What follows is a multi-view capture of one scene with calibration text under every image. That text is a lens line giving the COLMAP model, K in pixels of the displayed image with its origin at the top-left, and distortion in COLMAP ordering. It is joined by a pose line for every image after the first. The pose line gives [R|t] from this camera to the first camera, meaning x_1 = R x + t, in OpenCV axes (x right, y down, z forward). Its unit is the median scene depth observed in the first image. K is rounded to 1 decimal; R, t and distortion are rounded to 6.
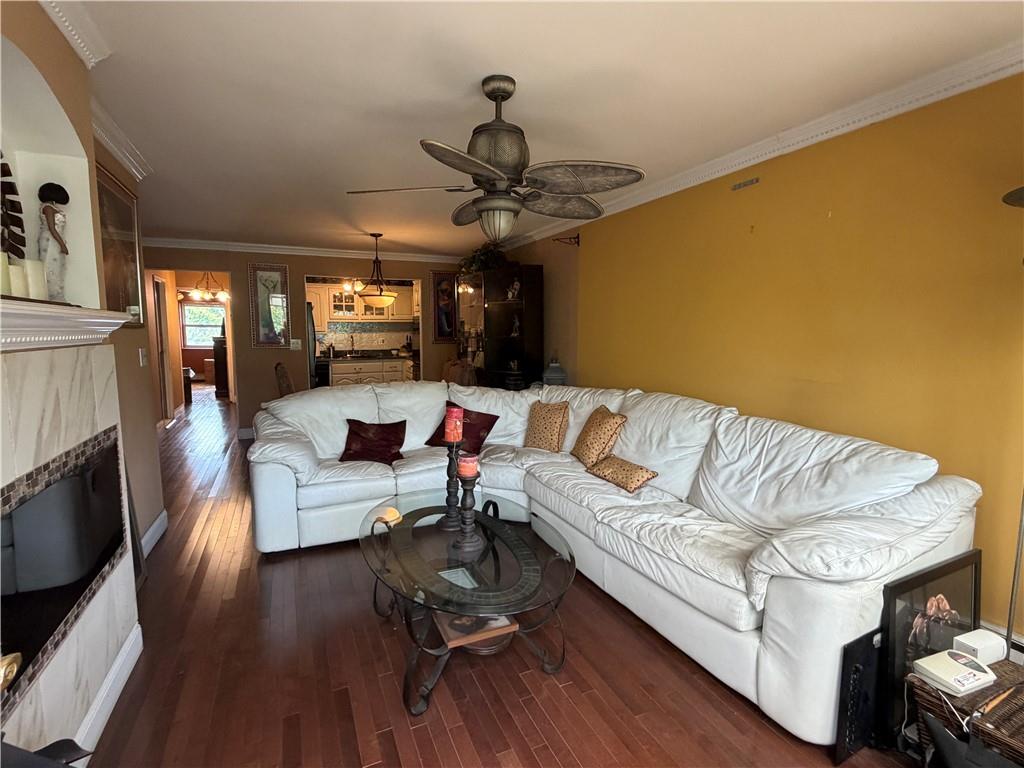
lens RADIAL K [[486.0, 0, 513.3], [0, 486.0, 381.5], [0, 0, 1]] dist [-0.001403, -0.000080]
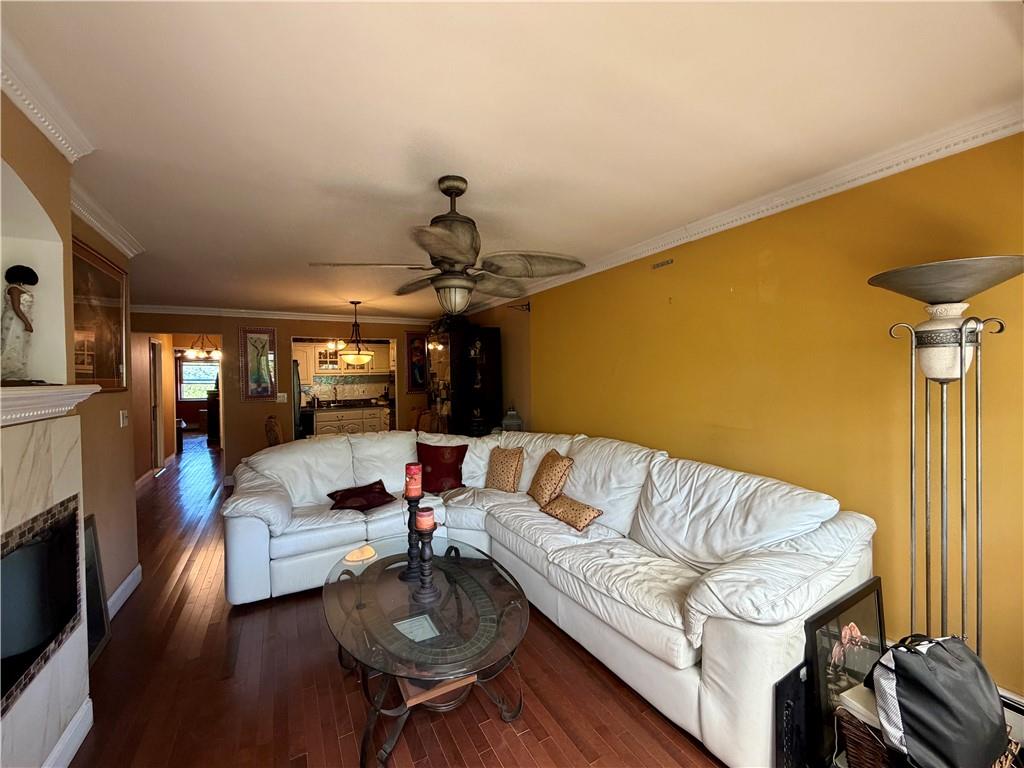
lens RADIAL K [[411.5, 0, 511.7], [0, 411.5, 380.2], [0, 0, 1]] dist [-0.000758, -0.001132]
pose [[0.997003, -0.016698, 0.075542, 0.022936], [0.023808, 0.995266, -0.094222, -0.035165], [-0.073612, 0.095738, 0.992681, 0.043540]]
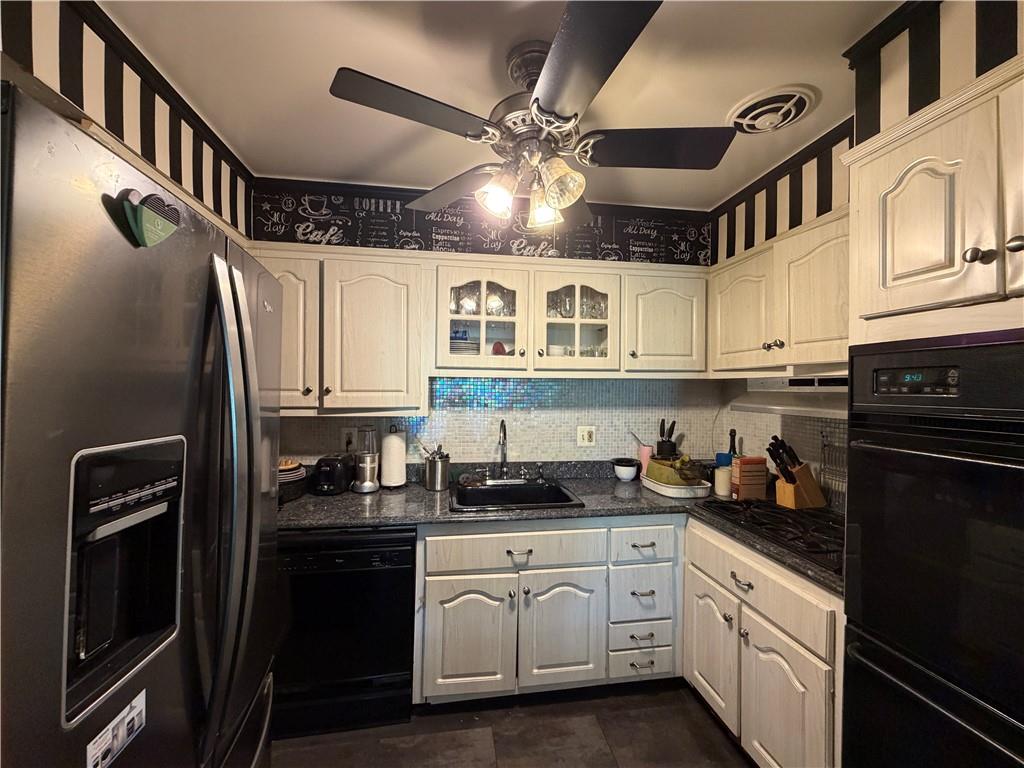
lens RADIAL K [[411.5, 0, 510.9], [0, 411.5, 386.4], [0, 0, 1]] dist [-0.000758, -0.001132]
pose [[0.958312, 0.014545, -0.285353, -0.836981], [-0.046821, 0.993197, -0.106616, -0.293721], [0.281862, 0.115531, 0.952474, 2.477904]]
